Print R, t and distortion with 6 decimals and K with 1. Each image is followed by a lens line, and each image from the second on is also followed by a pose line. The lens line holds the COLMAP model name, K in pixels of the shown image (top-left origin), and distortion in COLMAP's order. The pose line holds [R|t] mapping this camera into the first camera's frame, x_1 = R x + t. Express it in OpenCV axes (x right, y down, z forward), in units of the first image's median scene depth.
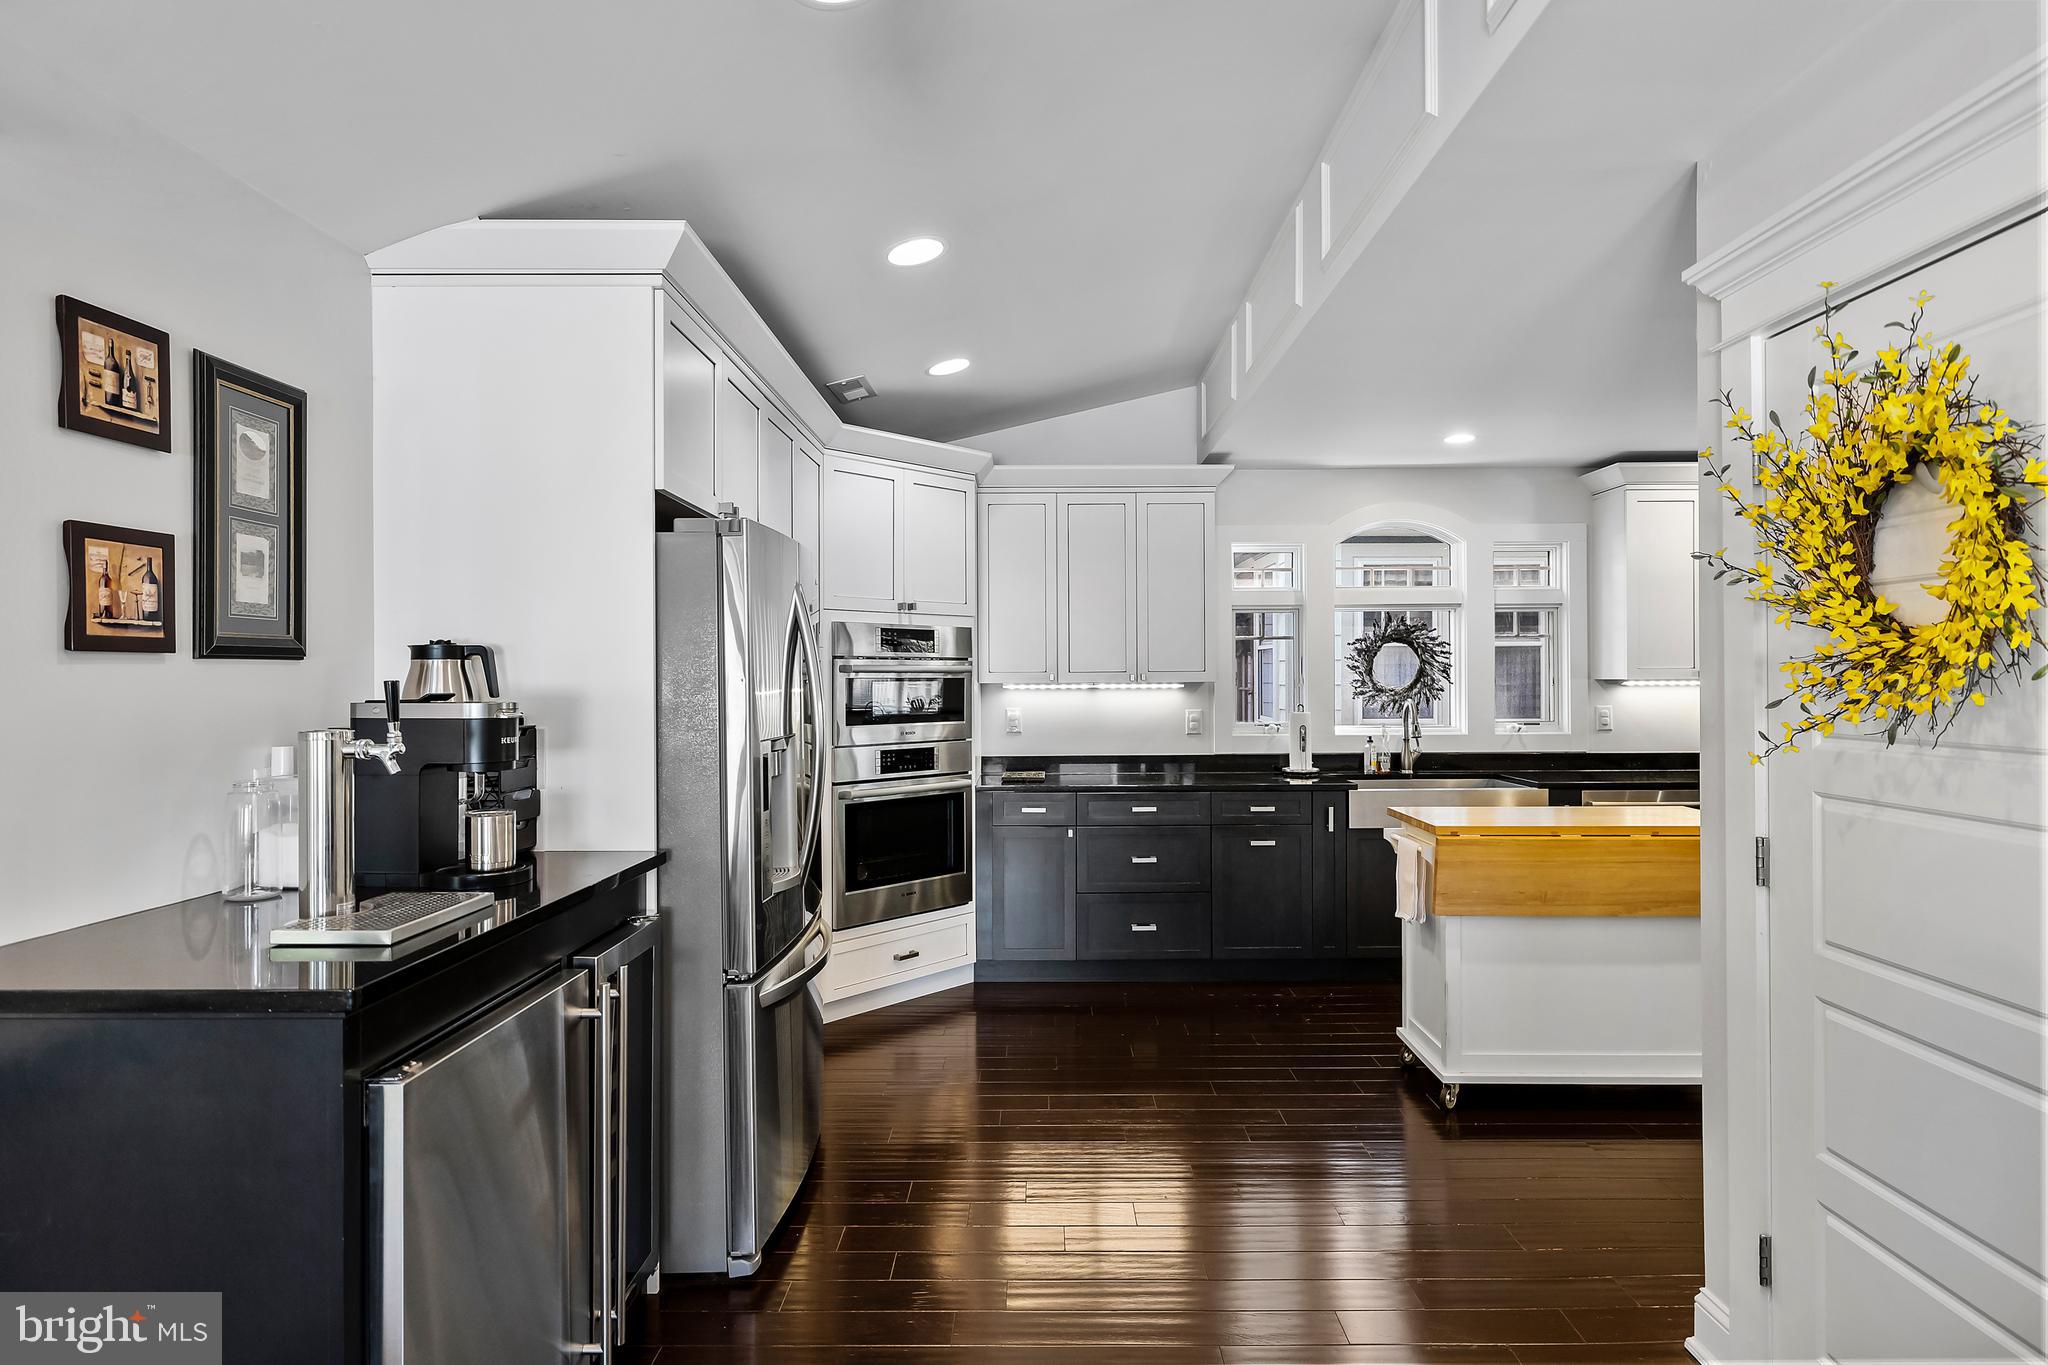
lens RADIAL K [[1085.6, 0, 1055.3], [0, 1085.6, 679.3], [0, 0, 1]] dist [-0.001987, 0.000052]
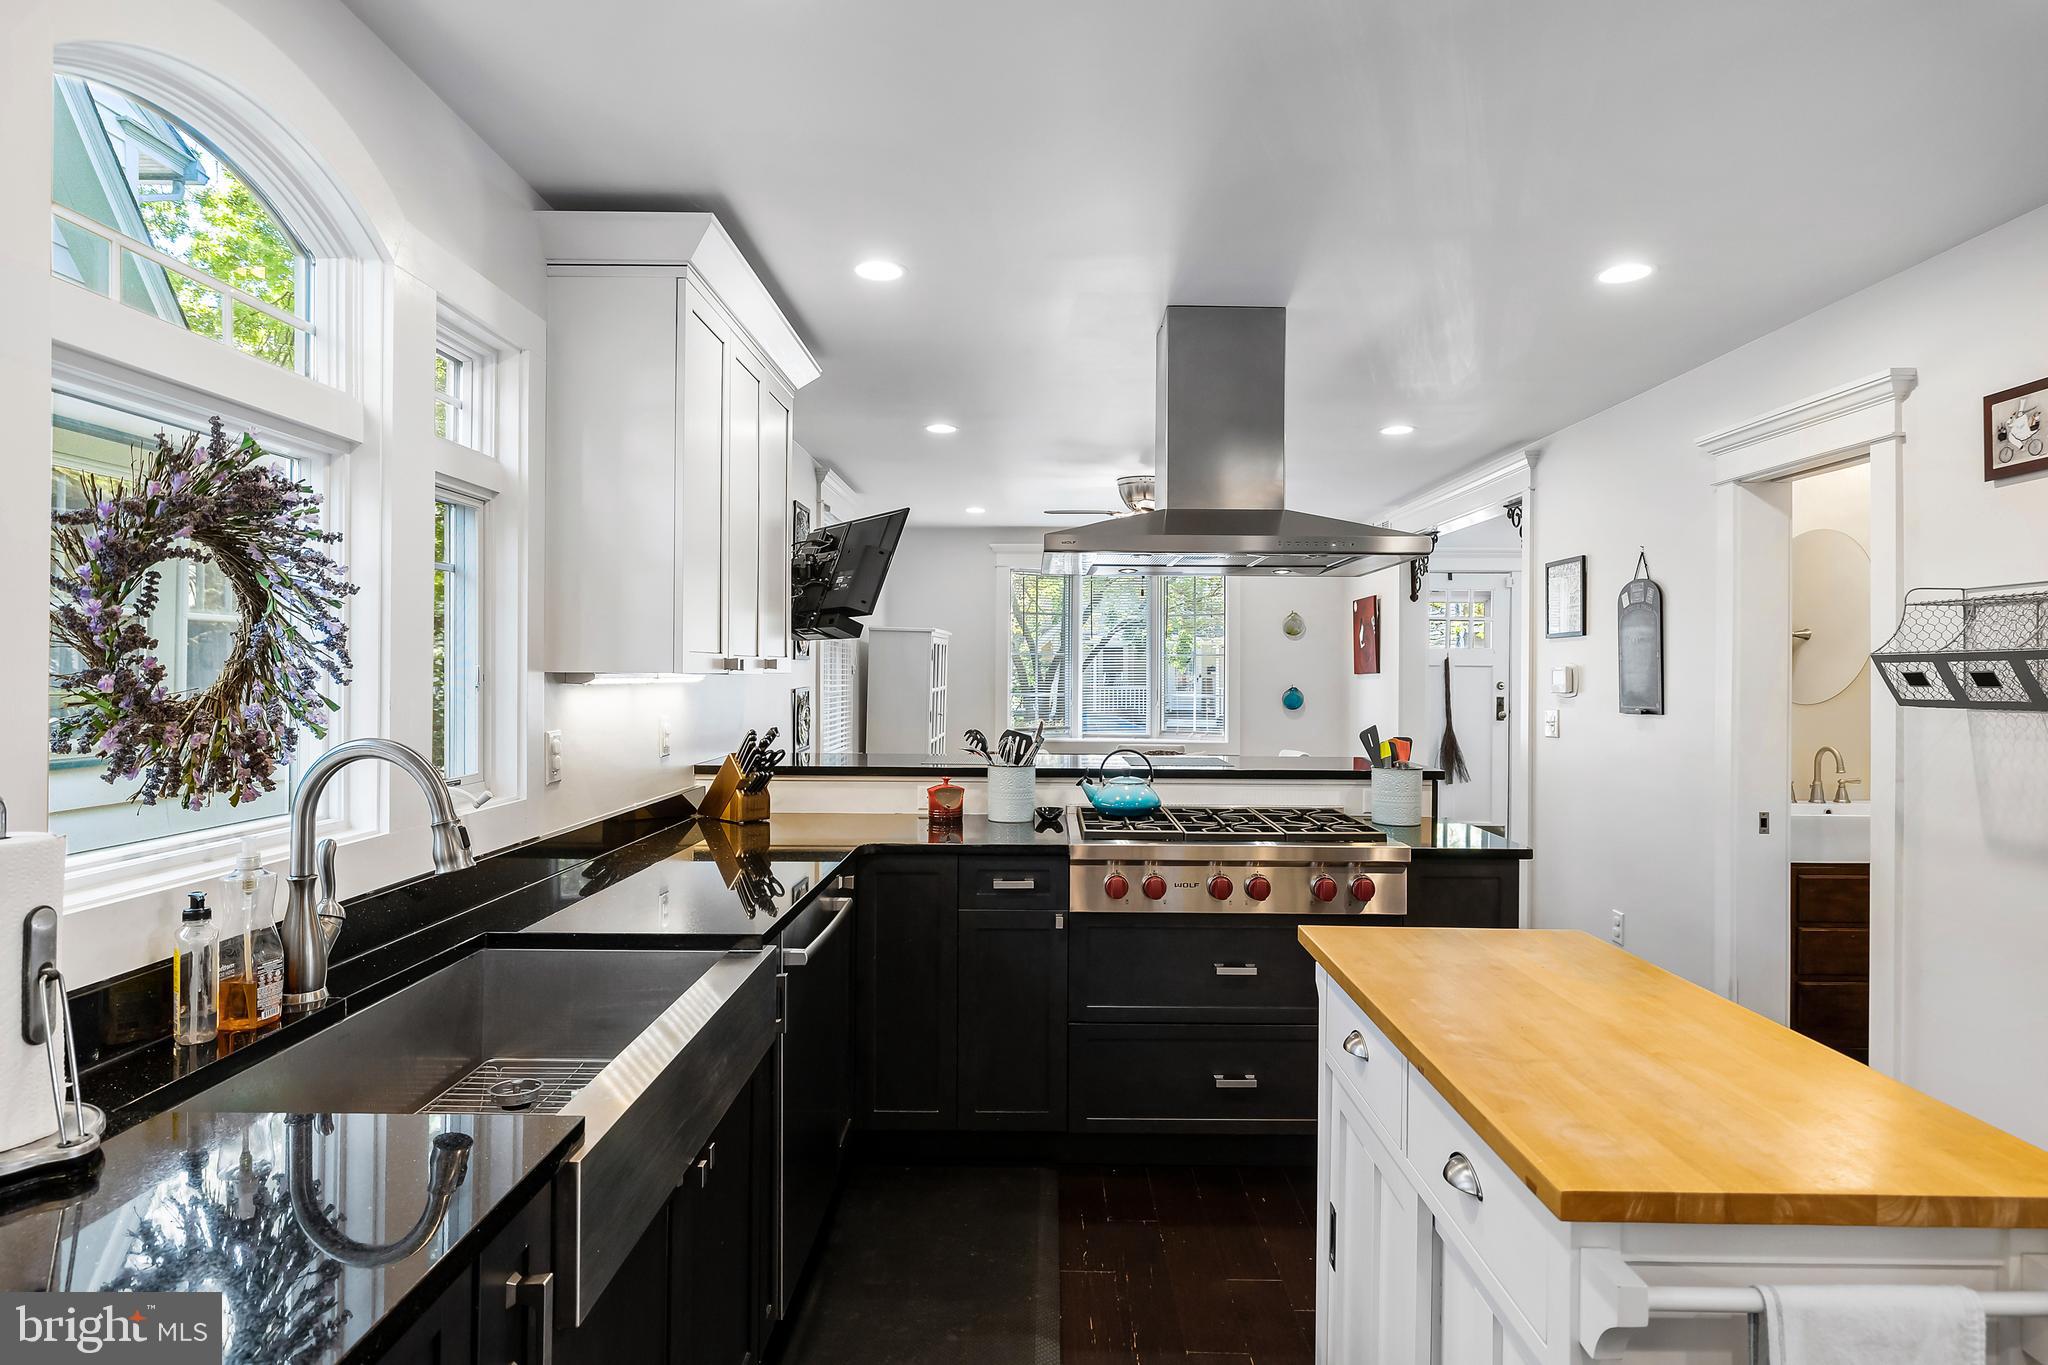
lens RADIAL K [[1160.5, 0, 1039.8], [0, 1160.5, 663.3], [0, 0, 1]] dist [0.000176, 0.001745]
pose [[-0.006035, 0.011100, 0.999920, 0.016930], [-0.006925, 0.999914, -0.011142, 0.000051], [-0.999958, -0.006992, -0.005958, 0.920398]]
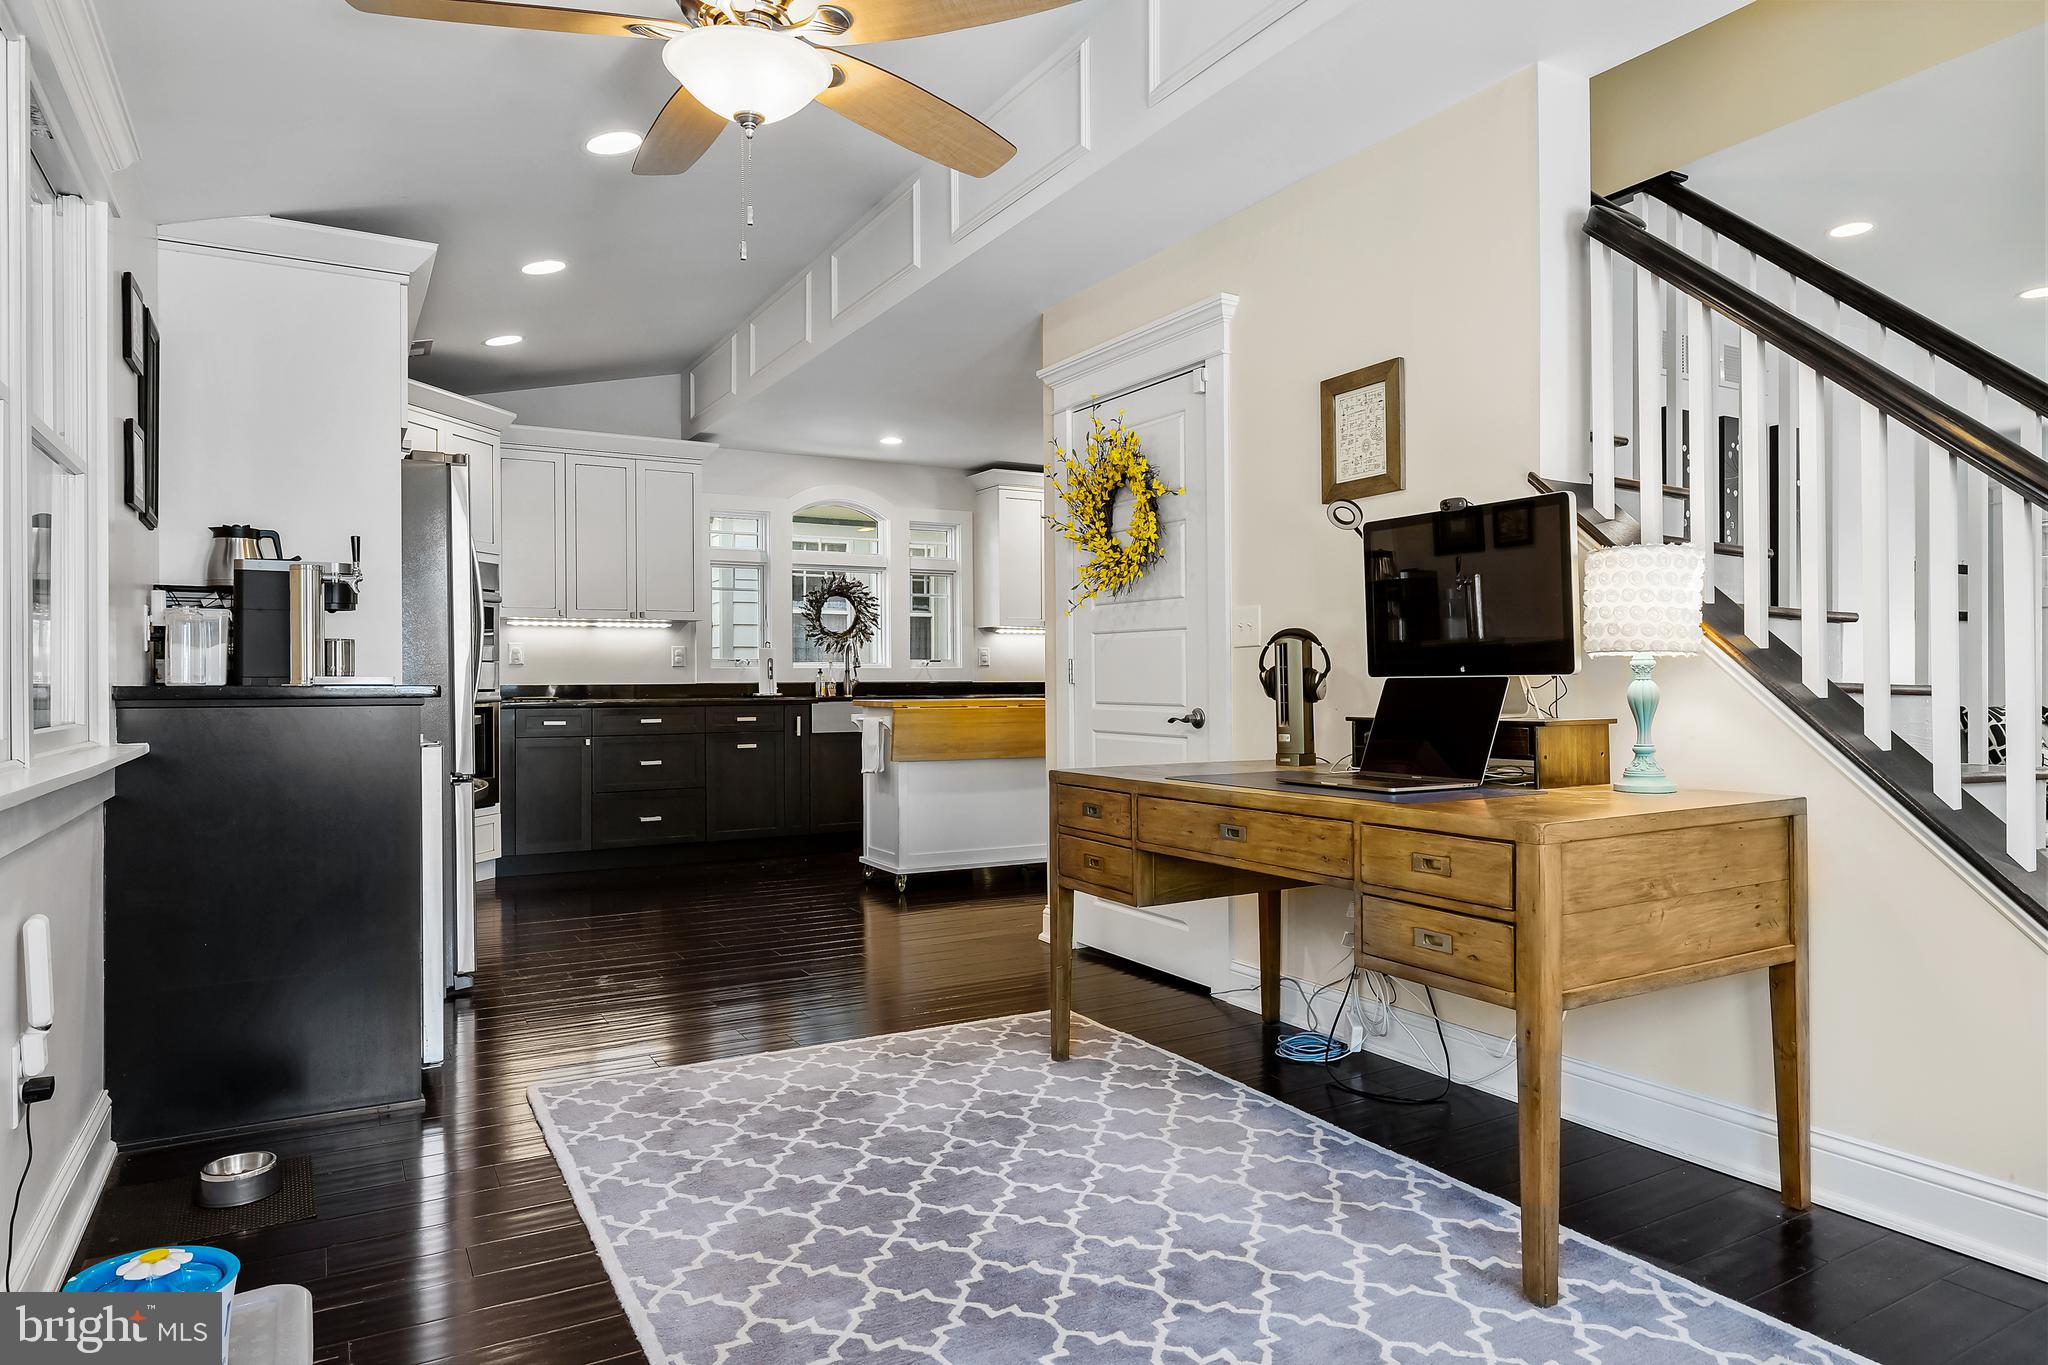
lens RADIAL K [[1193.0, 0, 1012.7], [0, 1193.0, 676.7], [0, 0, 1]] dist [-0.003717, 0.008227]
pose [[0.873400, 0.001129, 0.487003, -0.217856], [0.001307, 0.999988, -0.004662, 0.078231], [-0.487002, 0.004708, 0.873388, -0.367666]]
